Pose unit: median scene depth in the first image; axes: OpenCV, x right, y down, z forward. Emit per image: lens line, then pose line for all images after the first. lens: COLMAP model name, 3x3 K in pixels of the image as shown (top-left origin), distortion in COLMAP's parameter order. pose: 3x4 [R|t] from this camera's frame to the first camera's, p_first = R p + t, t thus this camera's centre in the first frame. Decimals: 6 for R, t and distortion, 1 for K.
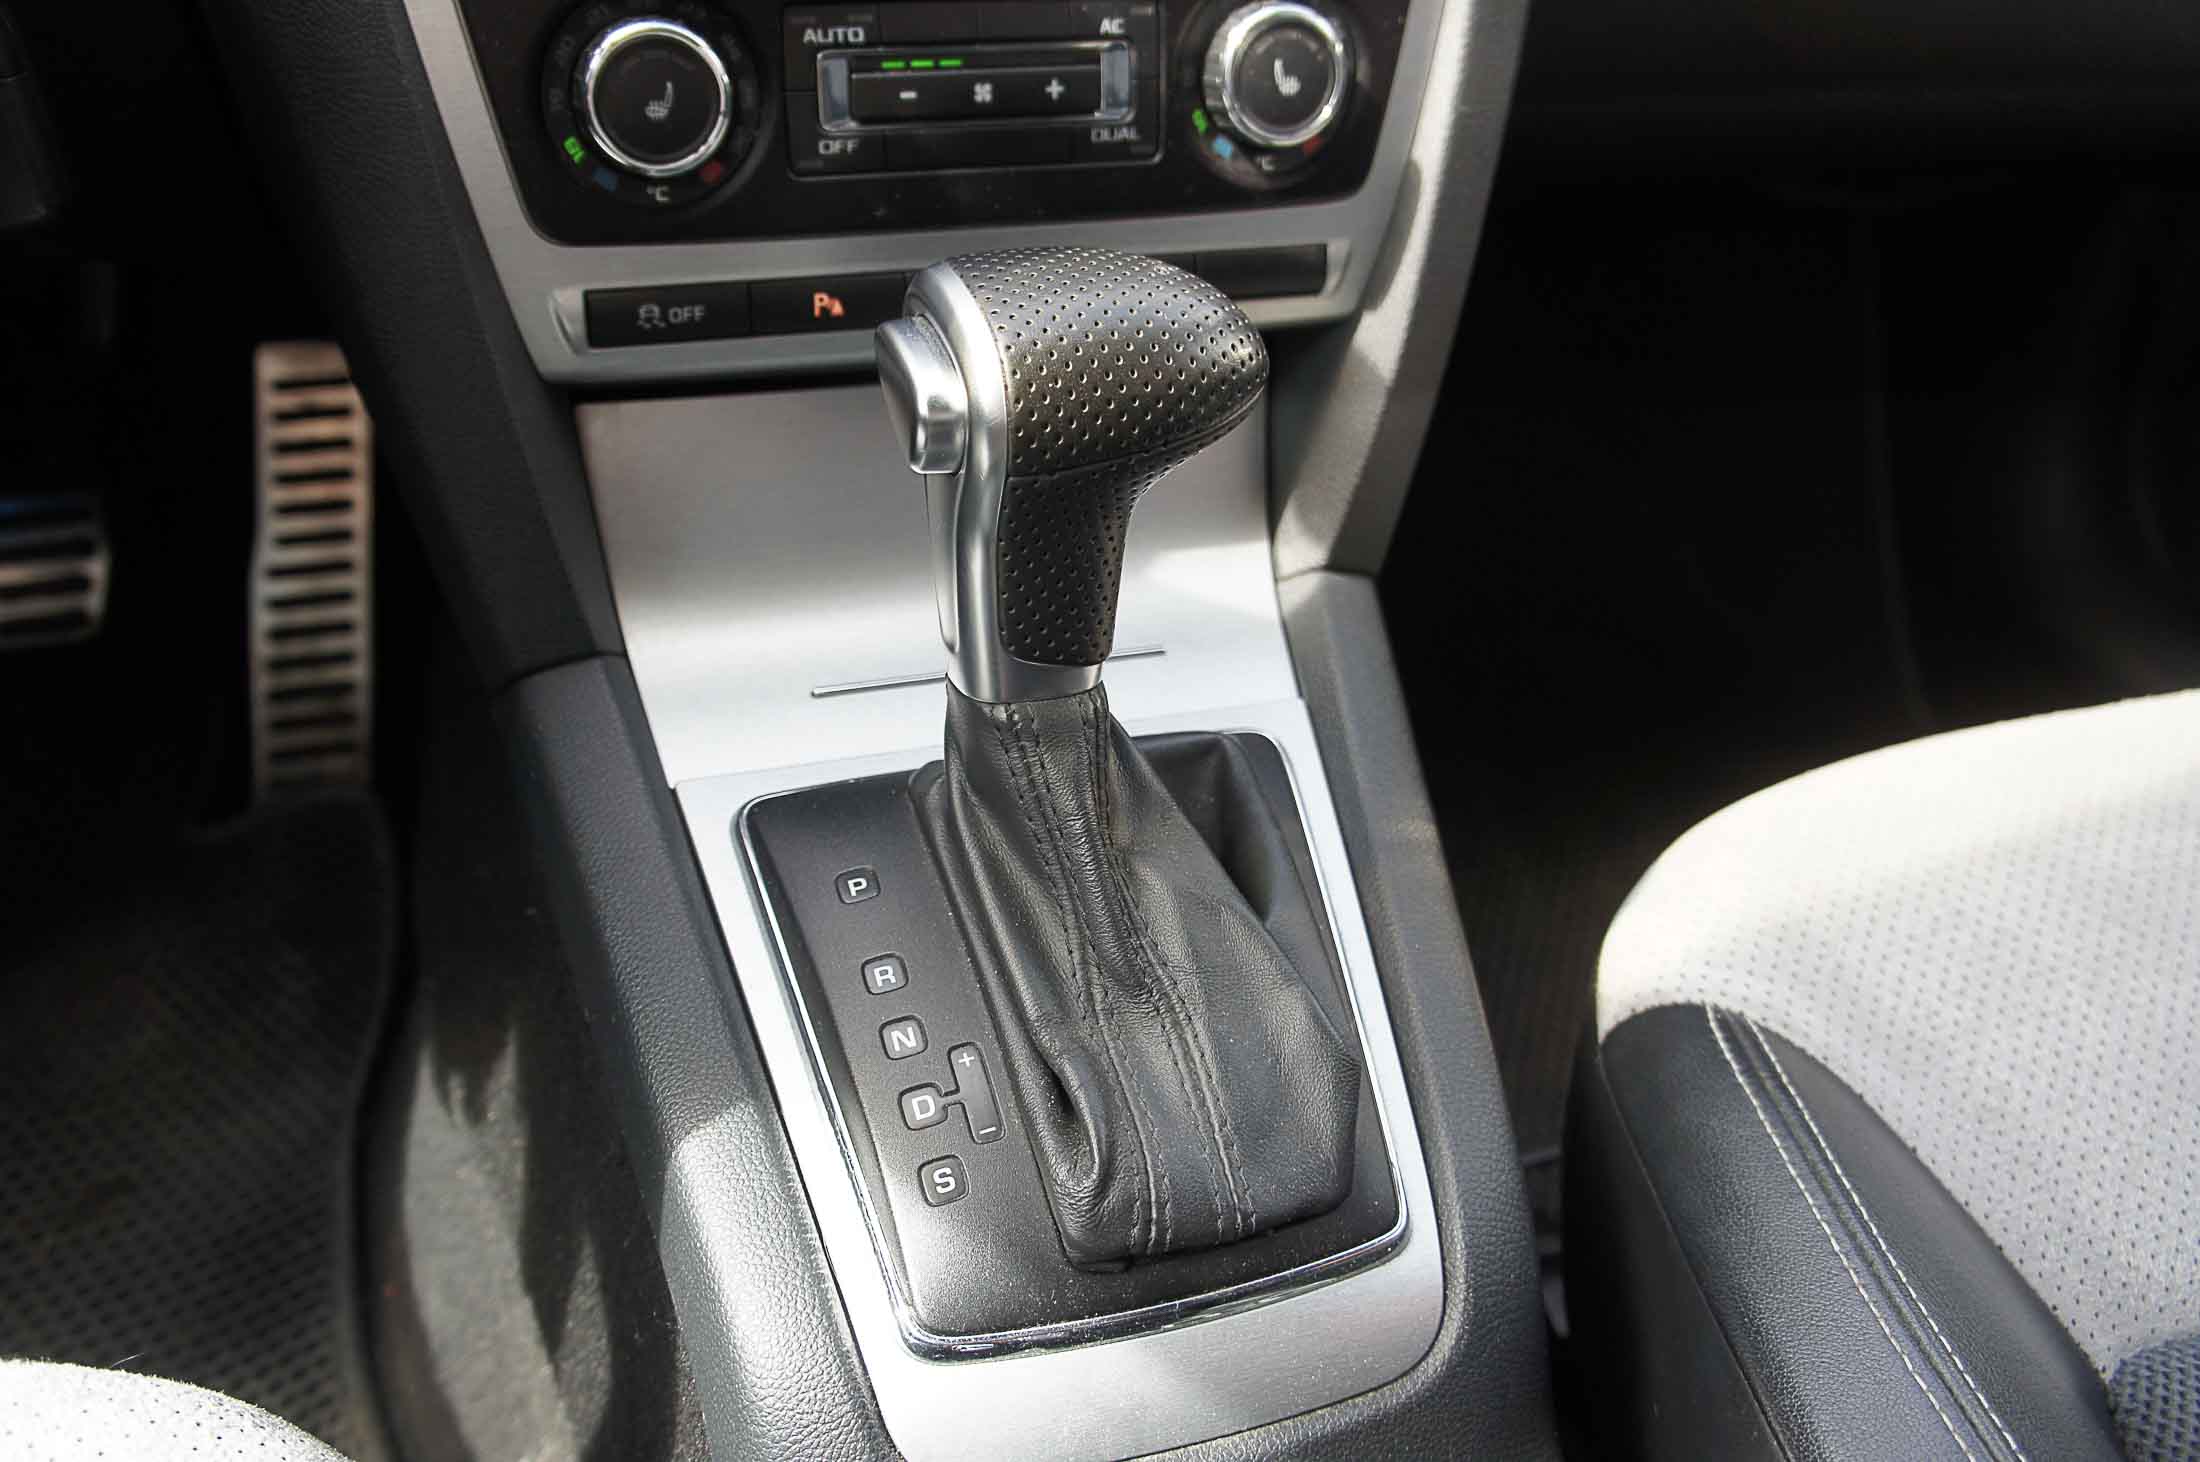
lens RADIAL K [[2023.3, 0, 1100.0], [0, 2023.3, 731.0], [0, 0, 1]] dist [-0.176251, 0.328191]
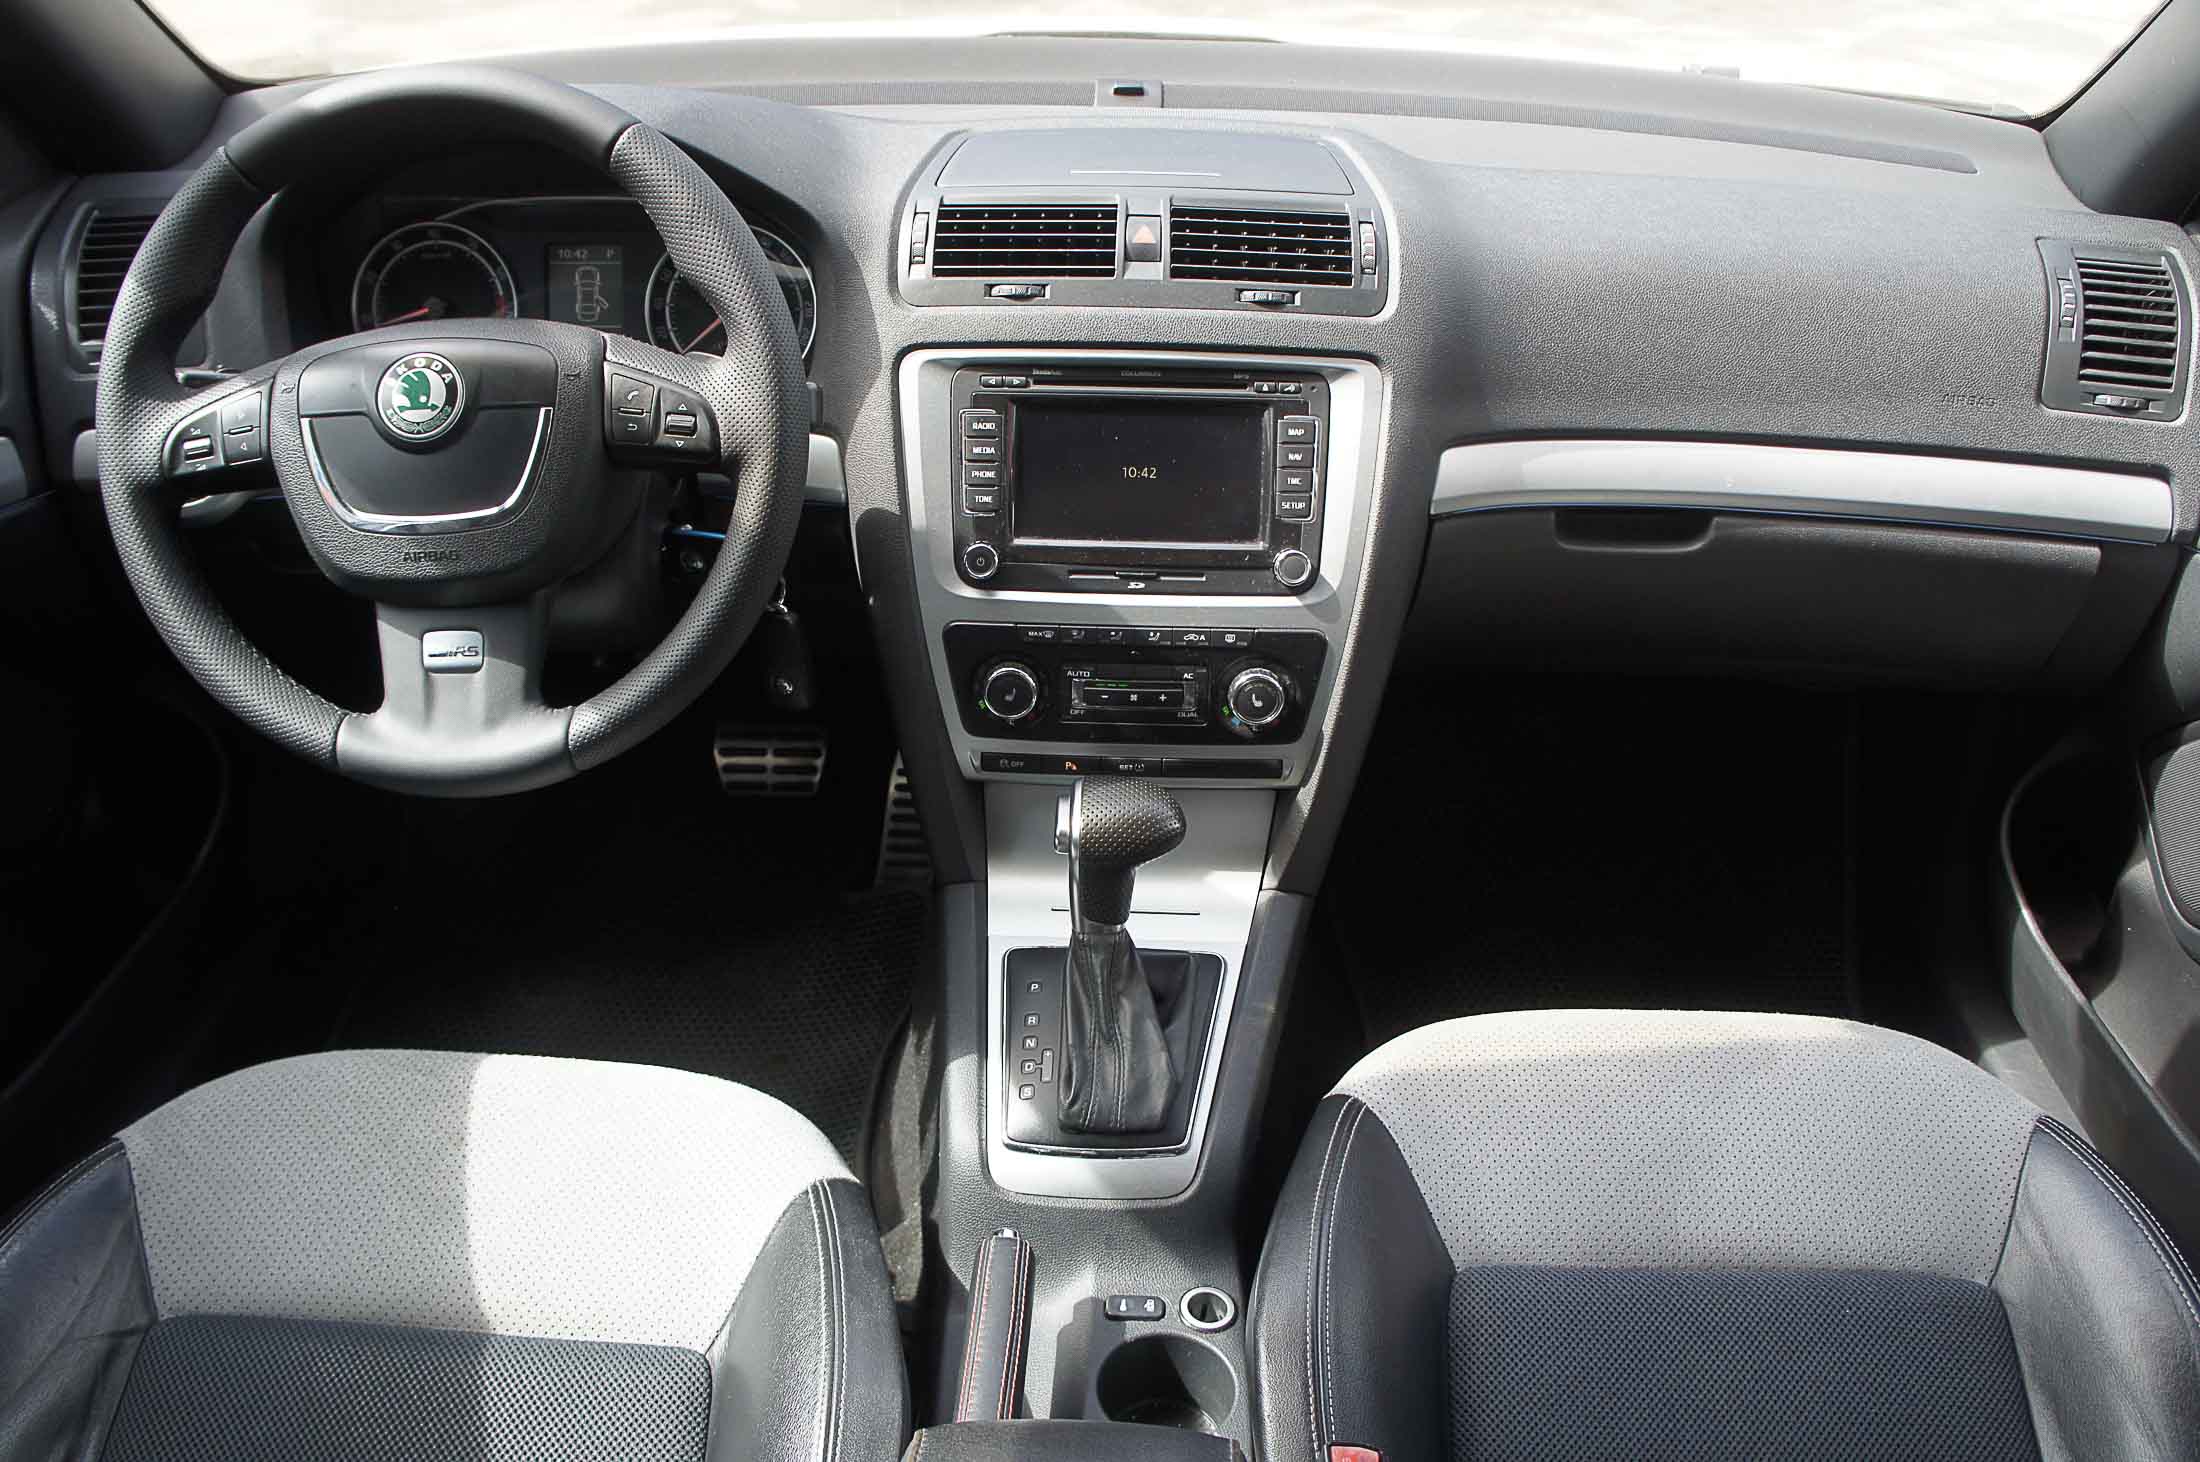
lens RADIAL K [[1751.8, 0, 1100.0], [0, 1751.8, 731.0], [0, 0, 1]] dist [-0.201643, 0.233049]
pose [[0.937111, 0.142712, -0.318521, 0.641274], [-0.159870, 0.986734, -0.028245, -0.204549], [0.310265, 0.077391, 0.947495, -1.197683]]
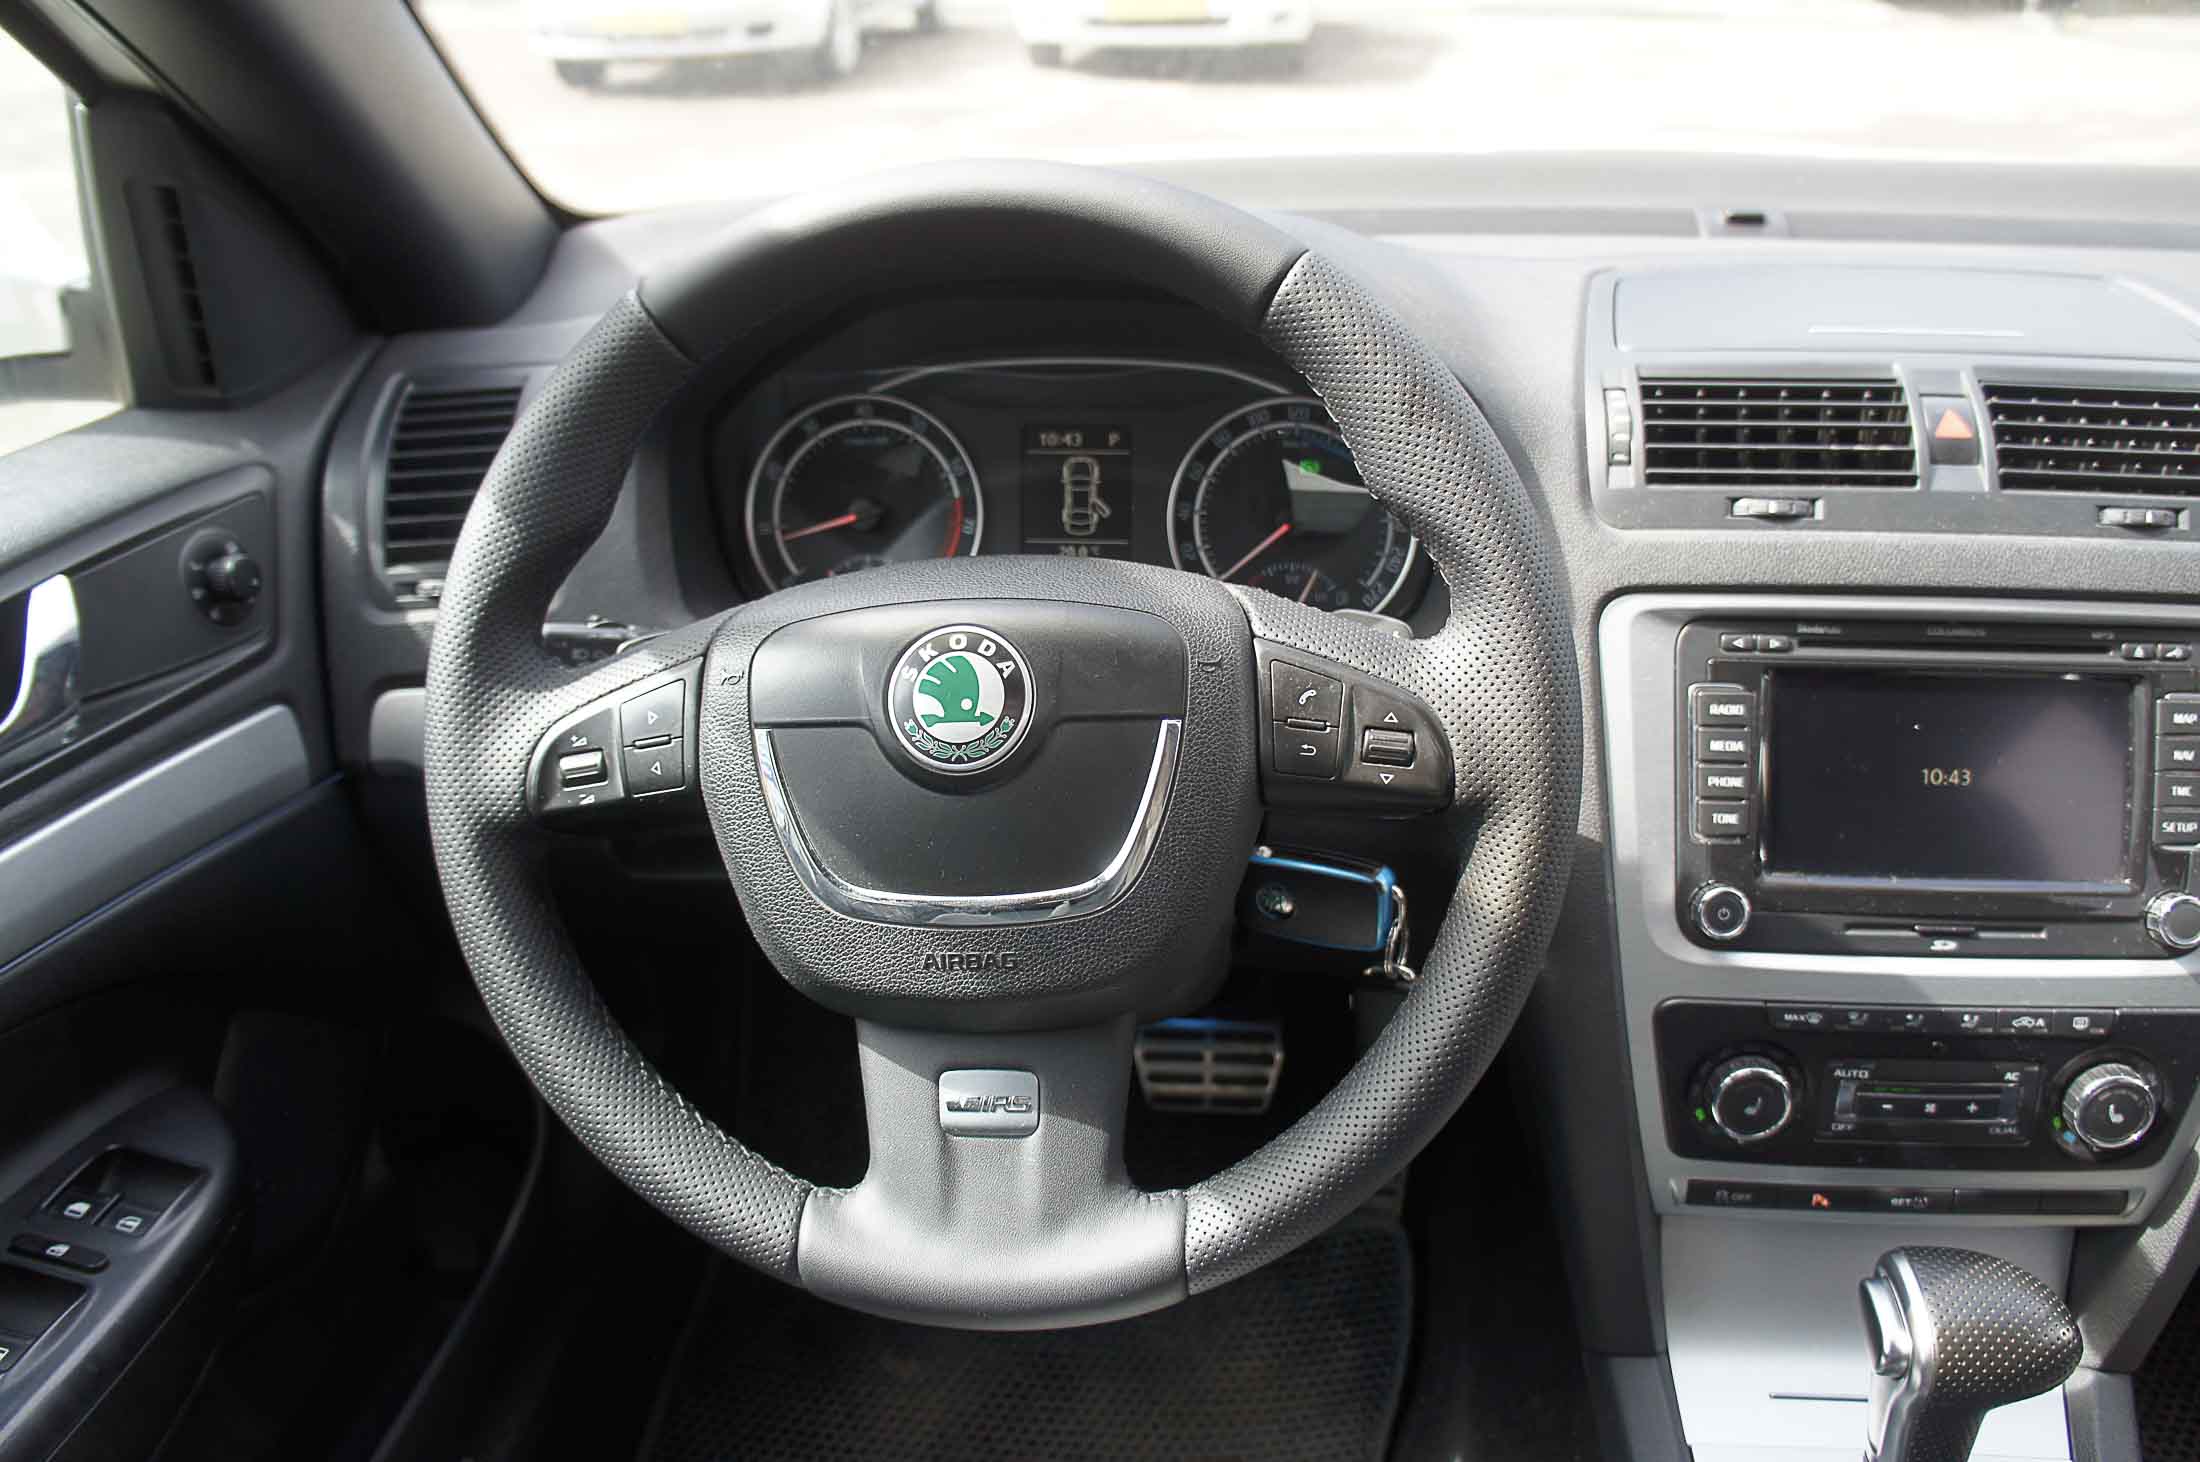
lens RADIAL K [[1702.3, 0, 1114.8], [0, 1702.3, 727.9], [0, 0, 1]] dist [-0.169177, 0.120398]
pose [[0.902724, 0.120089, -0.413121, -0.154007], [-0.169805, 0.981747, -0.085666, -0.404556], [0.395292, 0.147482, 0.906638, -0.656943]]
